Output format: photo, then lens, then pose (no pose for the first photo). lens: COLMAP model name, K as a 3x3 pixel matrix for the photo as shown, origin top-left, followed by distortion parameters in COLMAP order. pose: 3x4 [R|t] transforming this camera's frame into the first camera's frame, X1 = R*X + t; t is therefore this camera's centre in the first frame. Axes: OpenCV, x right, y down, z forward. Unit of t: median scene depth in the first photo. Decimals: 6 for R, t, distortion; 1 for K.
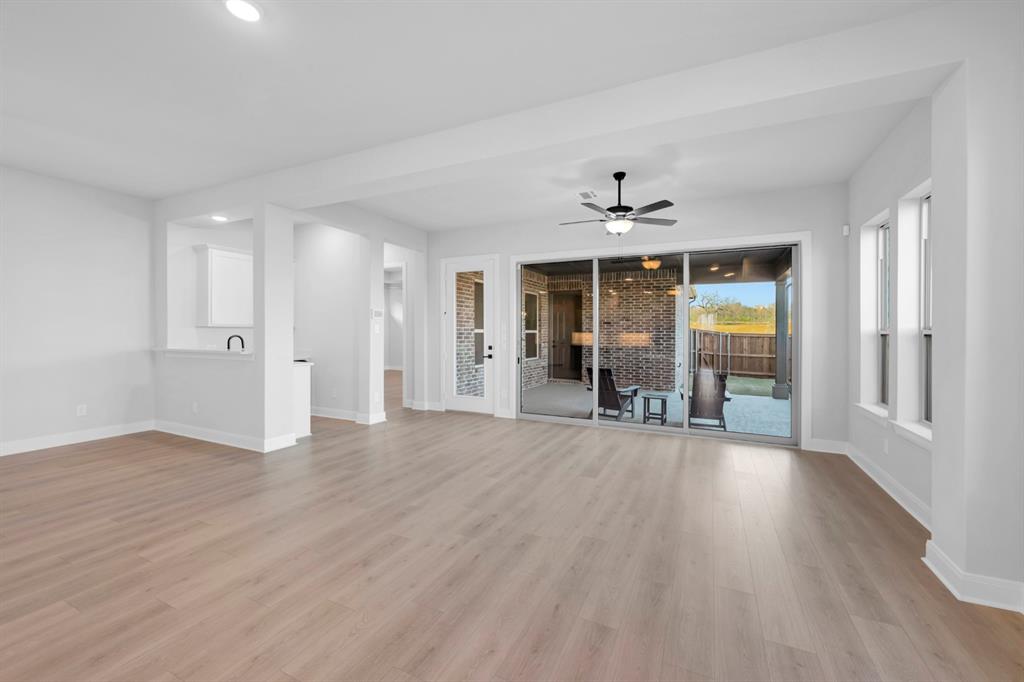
lens RADIAL K [[408.8, 0, 516.6], [0, 408.8, 334.2], [0, 0, 1]] dist [0.001450, -0.000143]
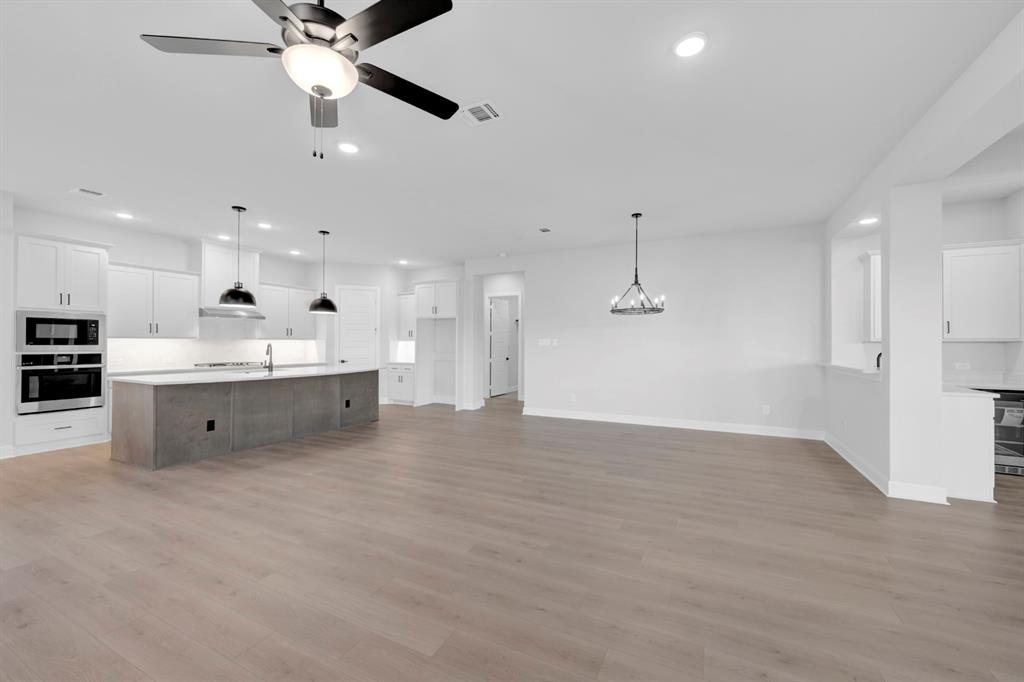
lens RADIAL K [[404.3, 0, 518.2], [0, 404.3, 341.9], [0, 0, 1]] dist [-0.000774, -0.000307]
pose [[-0.011439, -0.011541, -0.999868, 0.135363], [-0.008848, 0.999895, -0.011440, 0.000011], [0.999895, 0.008716, -0.011540, 0.192218]]
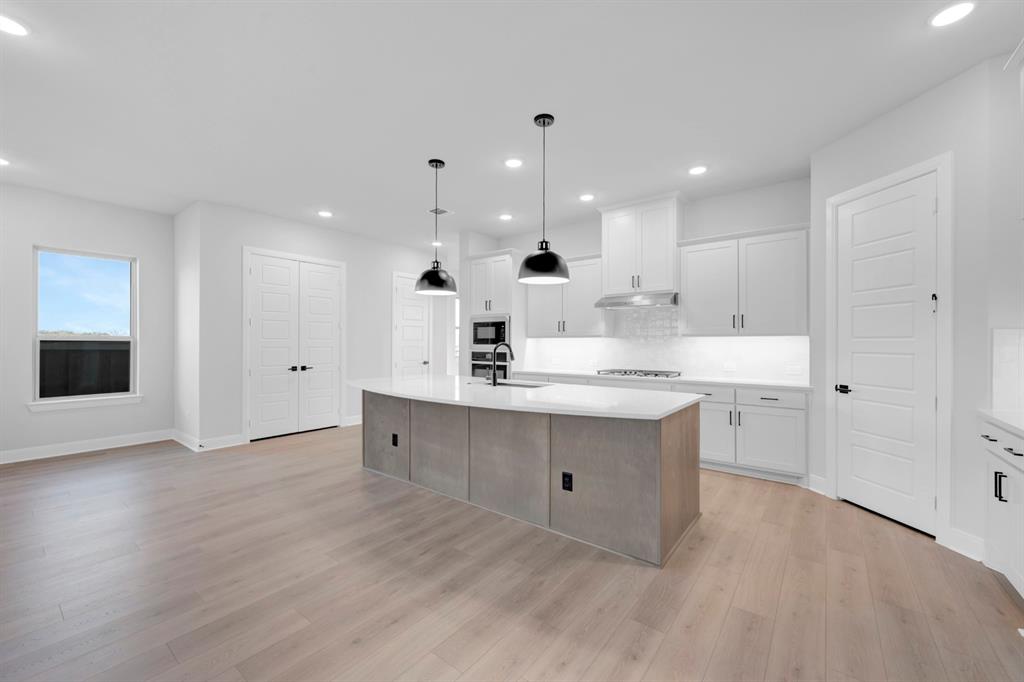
lens RADIAL K [[407.1, 0, 515.3], [0, 407.1, 341.6], [0, 0, 1]] dist [0.000211, -0.000065]
pose [[-0.977506, -0.007963, 0.210759, -0.905661], [-0.007248, 0.999965, 0.004167, -0.005718], [-0.210785, 0.002545, -0.977529, 0.196299]]
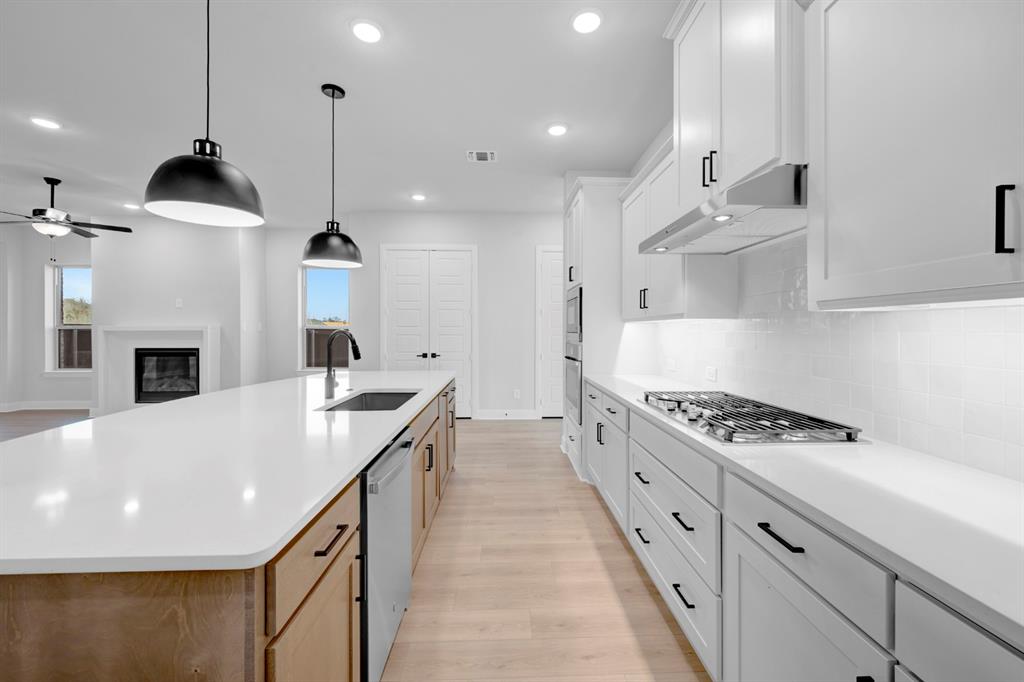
lens RADIAL K [[408.7, 0, 517.5], [0, 408.7, 329.6], [0, 0, 1]] dist [-0.000143, -0.000145]
pose [[-0.461654, -0.006774, 0.887034, -1.164692], [0.001769, 0.999962, 0.008557, -0.005246], [-0.887058, 0.005519, -0.461624, -0.345388]]
